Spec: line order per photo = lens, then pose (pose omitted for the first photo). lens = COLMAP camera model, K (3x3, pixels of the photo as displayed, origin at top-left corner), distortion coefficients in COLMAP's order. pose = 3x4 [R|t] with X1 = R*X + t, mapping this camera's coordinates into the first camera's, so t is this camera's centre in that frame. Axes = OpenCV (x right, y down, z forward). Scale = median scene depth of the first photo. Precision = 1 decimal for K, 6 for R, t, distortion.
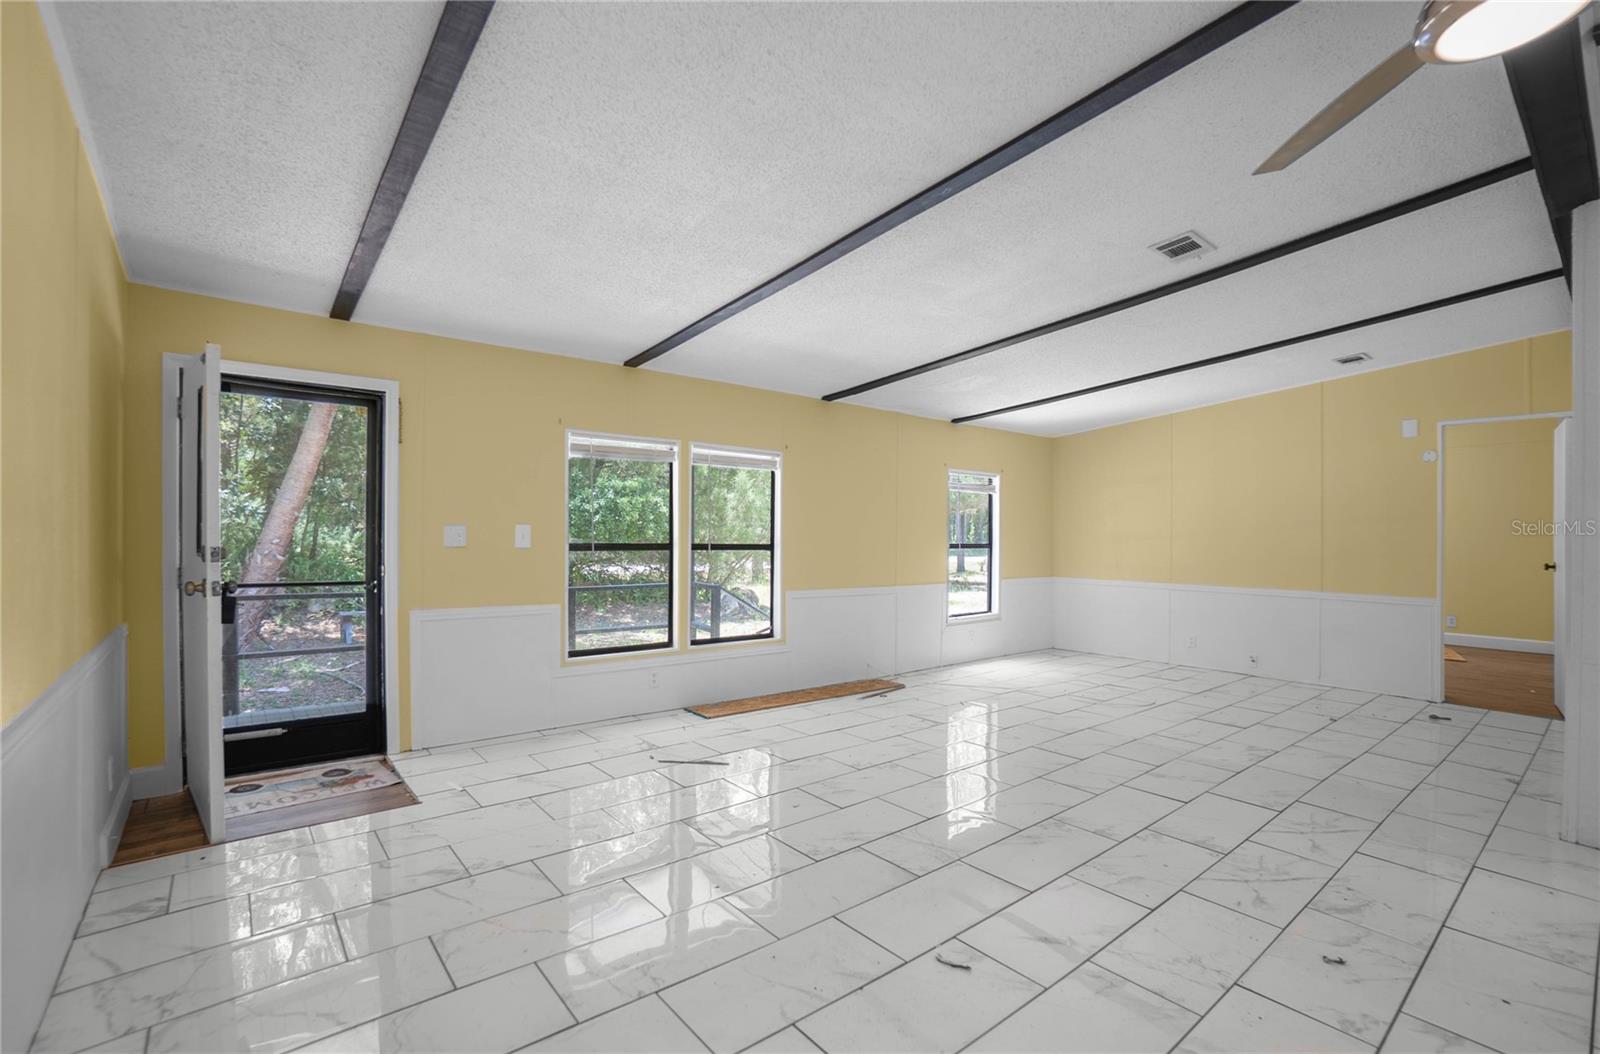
lens RADIAL K [[720.1, 0, 797.3], [0, 720.1, 531.5], [0, 0, 1]] dist [-0.032590, -0.000099]
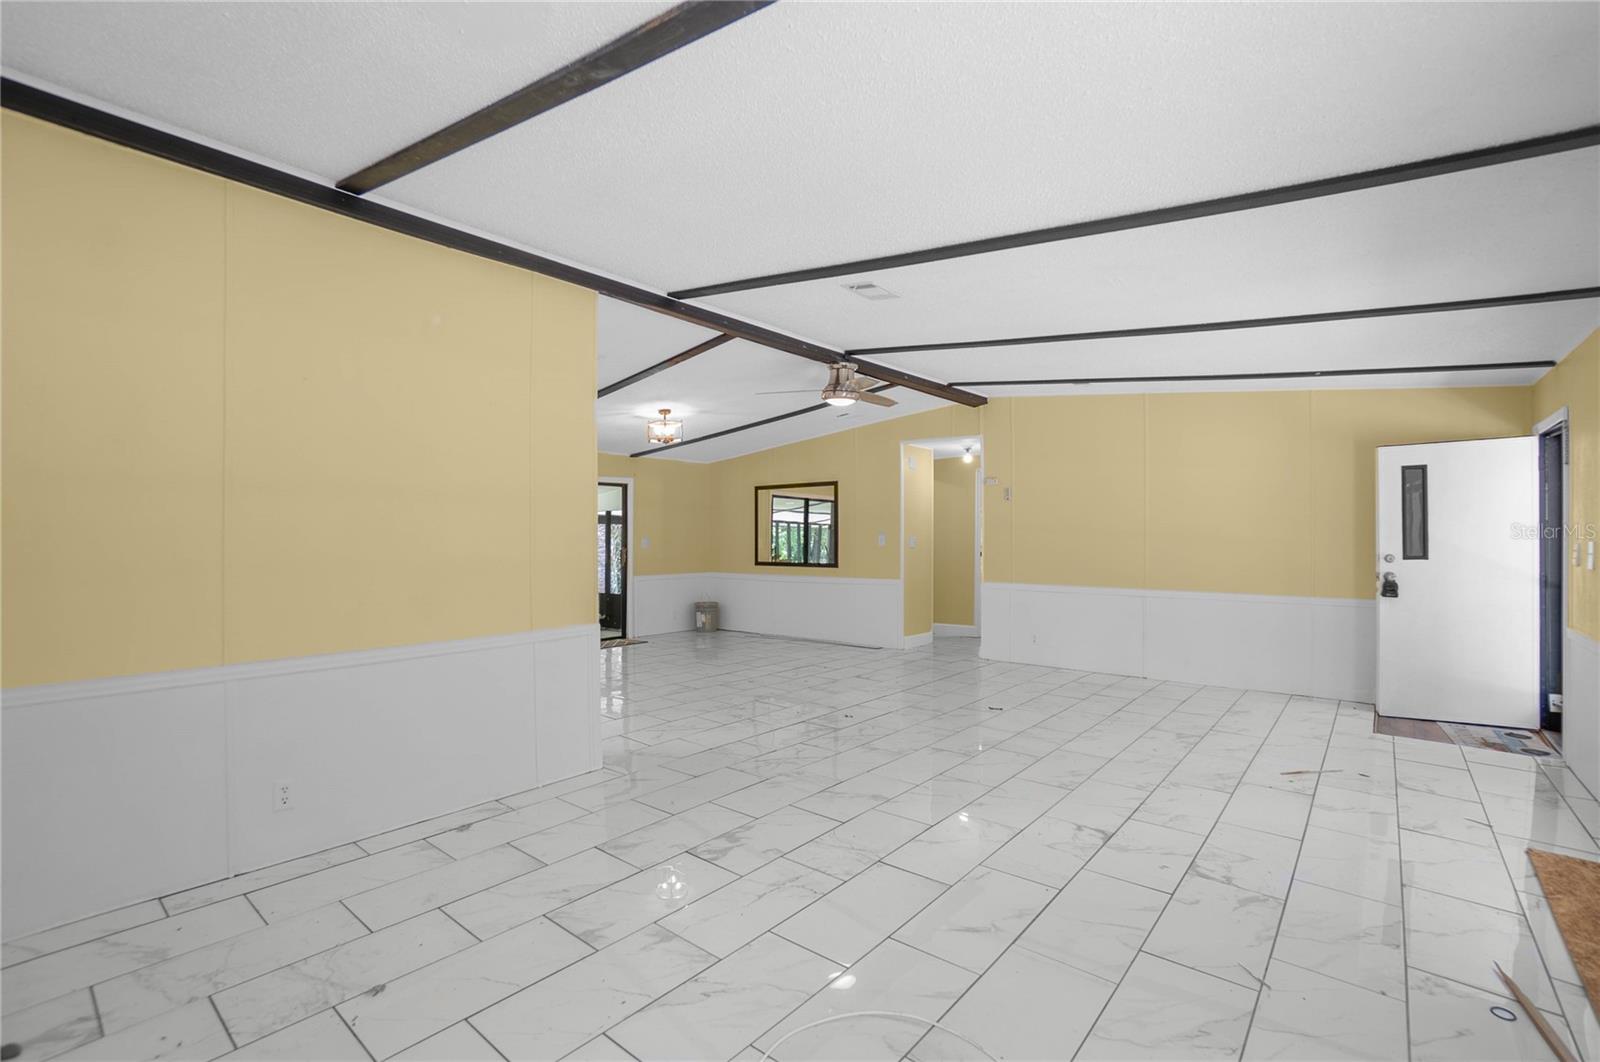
lens RADIAL K [[723.9, 0, 790.0], [0, 723.9, 536.8], [0, 0, 1]] dist [-0.067834, 0.025086]
pose [[-0.983987, -0.013938, -0.177697, 0.739994], [-0.013916, 0.999902, -0.001374, -0.000557], [0.177698, 0.001121, -0.984084, 1.781257]]
